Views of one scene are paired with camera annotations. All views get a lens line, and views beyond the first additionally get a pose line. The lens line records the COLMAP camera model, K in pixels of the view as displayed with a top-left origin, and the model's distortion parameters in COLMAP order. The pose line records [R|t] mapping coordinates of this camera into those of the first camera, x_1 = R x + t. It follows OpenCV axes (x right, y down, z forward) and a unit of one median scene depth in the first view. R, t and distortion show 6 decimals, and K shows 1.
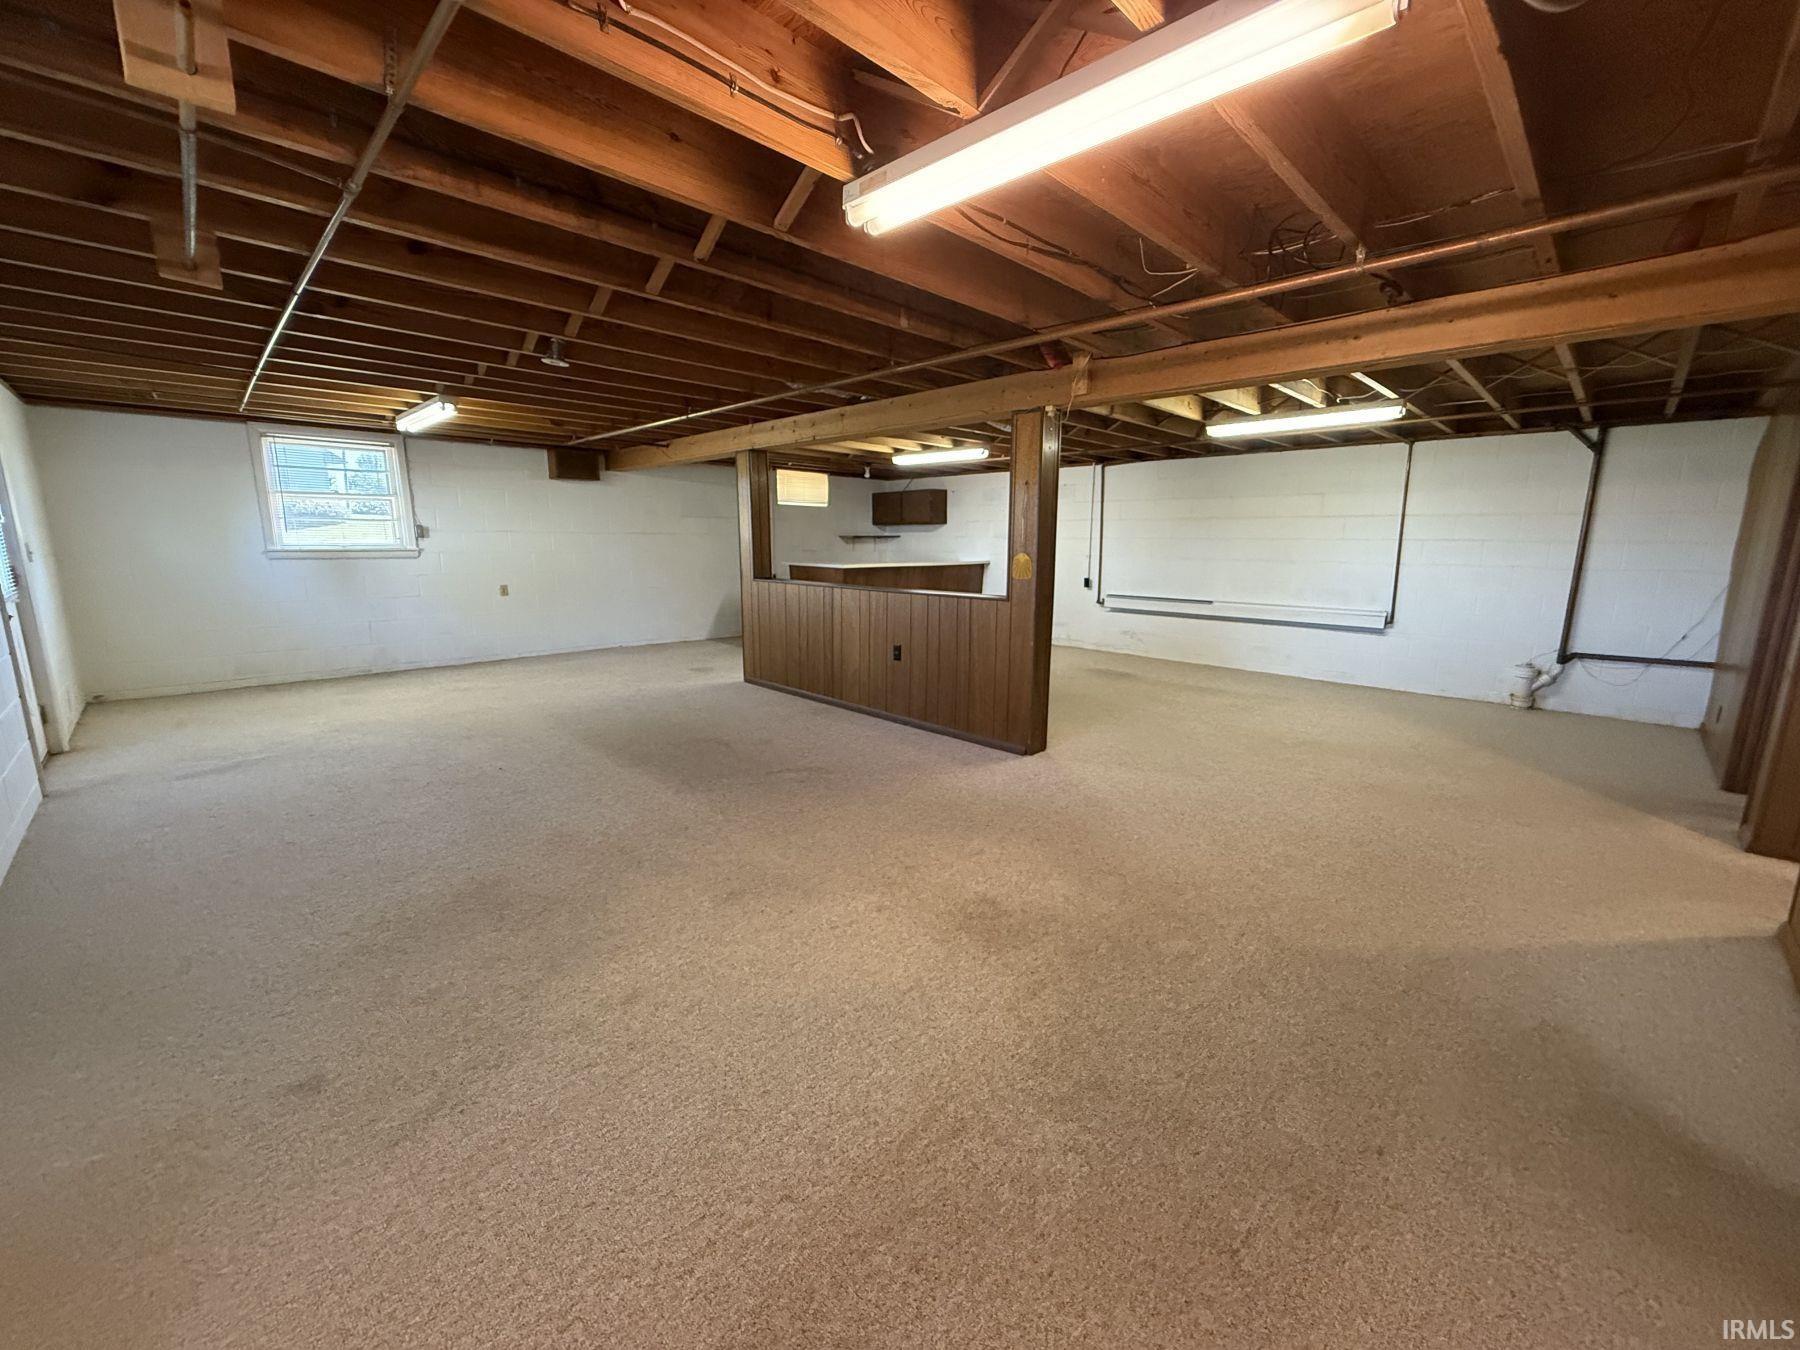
lens RADIAL K [[718.7, 0, 895.5], [0, 718.7, 676.4], [0, 0, 1]] dist [-0.001949, -0.000164]
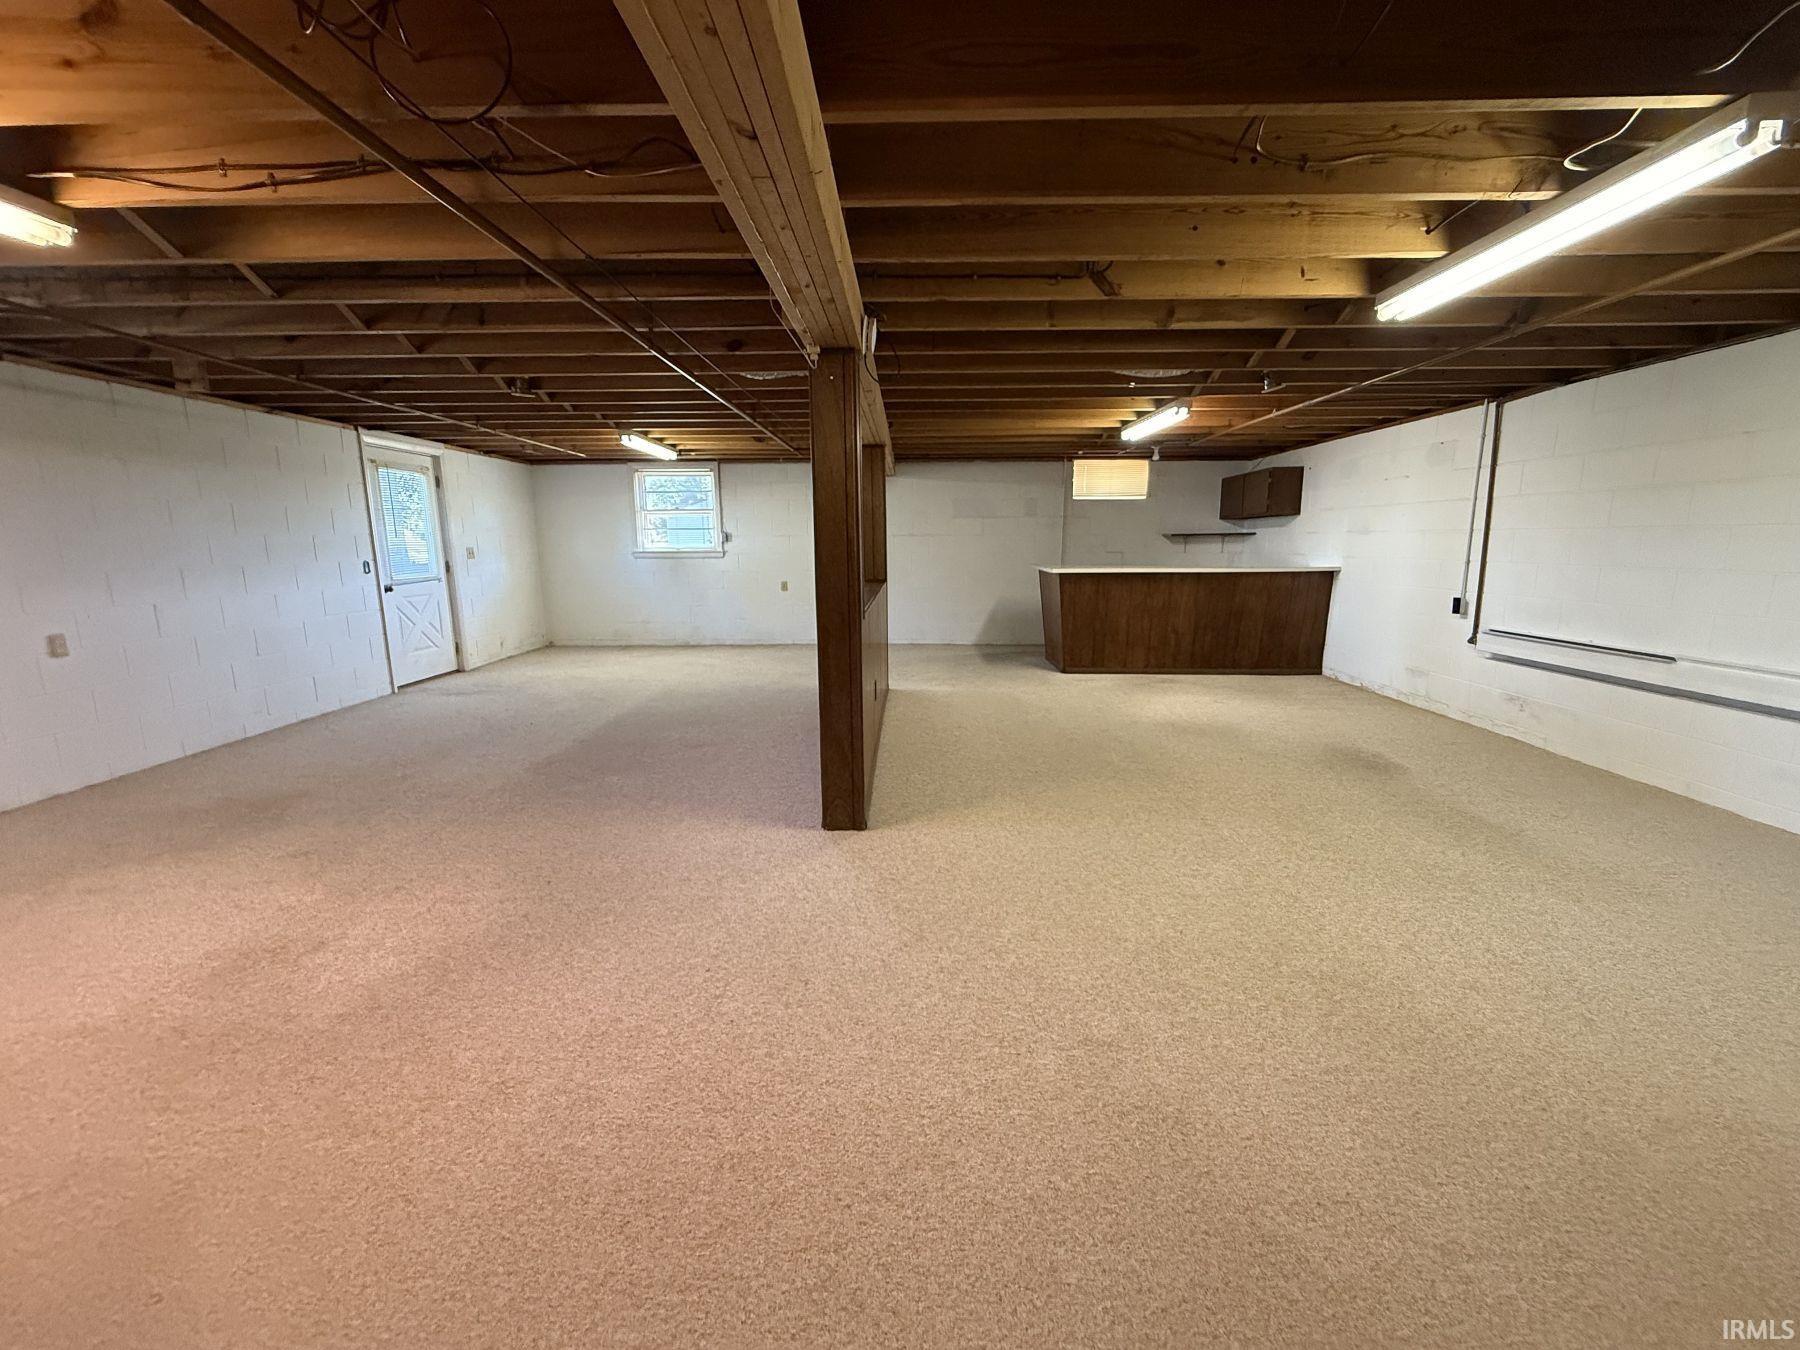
lens RADIAL K [[718.7, 0, 895.5], [0, 718.7, 676.4], [0, 0, 1]] dist [-0.001949, -0.000164]
pose [[0.696015, 0.121684, -0.707641, 0.388373], [-0.124251, 0.991079, 0.048213, -0.047116], [0.707195, 0.054368, 0.704925, 0.276935]]
